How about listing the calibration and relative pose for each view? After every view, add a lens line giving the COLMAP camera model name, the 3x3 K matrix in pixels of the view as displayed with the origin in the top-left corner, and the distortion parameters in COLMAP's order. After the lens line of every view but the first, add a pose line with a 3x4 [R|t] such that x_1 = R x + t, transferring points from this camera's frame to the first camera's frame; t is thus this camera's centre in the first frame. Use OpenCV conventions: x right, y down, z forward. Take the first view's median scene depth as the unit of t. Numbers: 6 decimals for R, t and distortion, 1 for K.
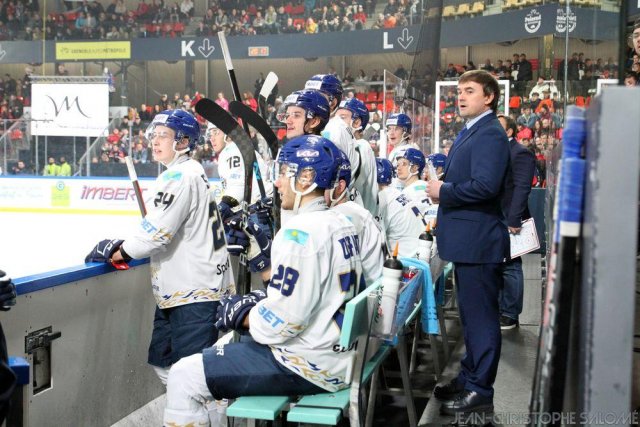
lens RADIAL K [[1510.7, 0, 320.0], [0, 1510.7, 213.5], [0, 0, 1]] dist [0.034164, 4.194013]
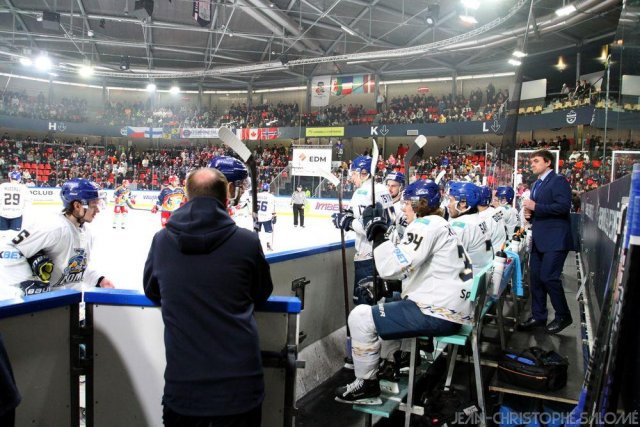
lens RADIAL K [[1510.7, 0, 320.0], [0, 1510.7, 213.5], [0, 0, 1]] dist [0.034164, 4.194013]
pose [[0.935601, 0.035279, -0.351291, 0.495071], [-0.041414, 0.999092, -0.009962, 0.013710], [0.350621, 0.023869, 0.936213, -0.743081]]
